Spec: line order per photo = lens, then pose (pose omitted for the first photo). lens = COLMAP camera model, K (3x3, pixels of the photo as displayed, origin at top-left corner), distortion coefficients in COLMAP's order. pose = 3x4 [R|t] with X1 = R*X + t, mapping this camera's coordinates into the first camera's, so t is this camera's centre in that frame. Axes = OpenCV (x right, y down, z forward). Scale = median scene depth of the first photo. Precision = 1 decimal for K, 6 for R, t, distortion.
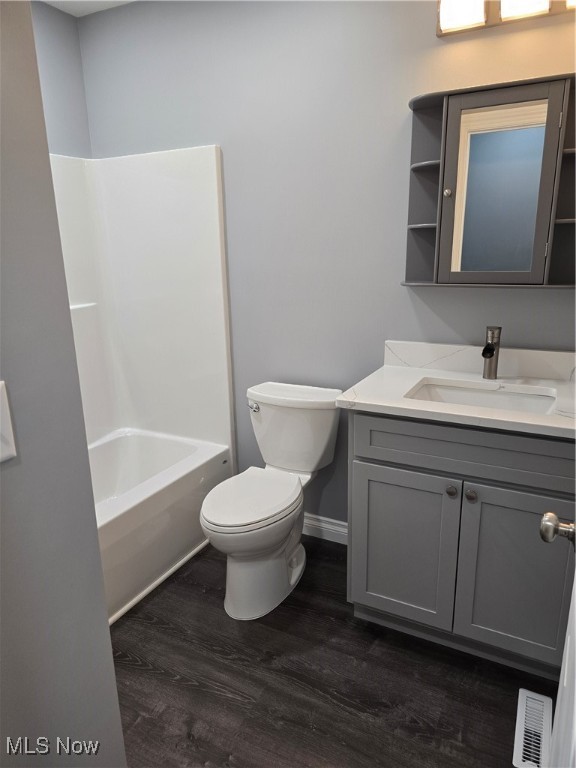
lens RADIAL K [[520.8, 0, 282.9], [0, 520.8, 385.9], [0, 0, 1]] dist [0.058574, -0.065161]
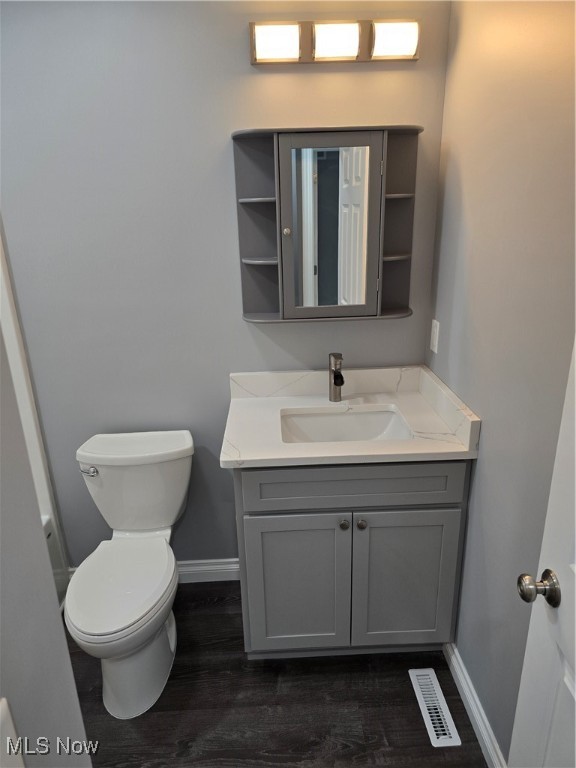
lens RADIAL K [[520.8, 0, 282.9], [0, 520.8, 385.9], [0, 0, 1]] dist [0.058574, -0.065161]
pose [[0.869476, -0.170060, 0.463779, -0.196991], [0.143028, 0.985325, 0.093157, -0.166399], [-0.472815, -0.014664, 0.881039, 0.120156]]
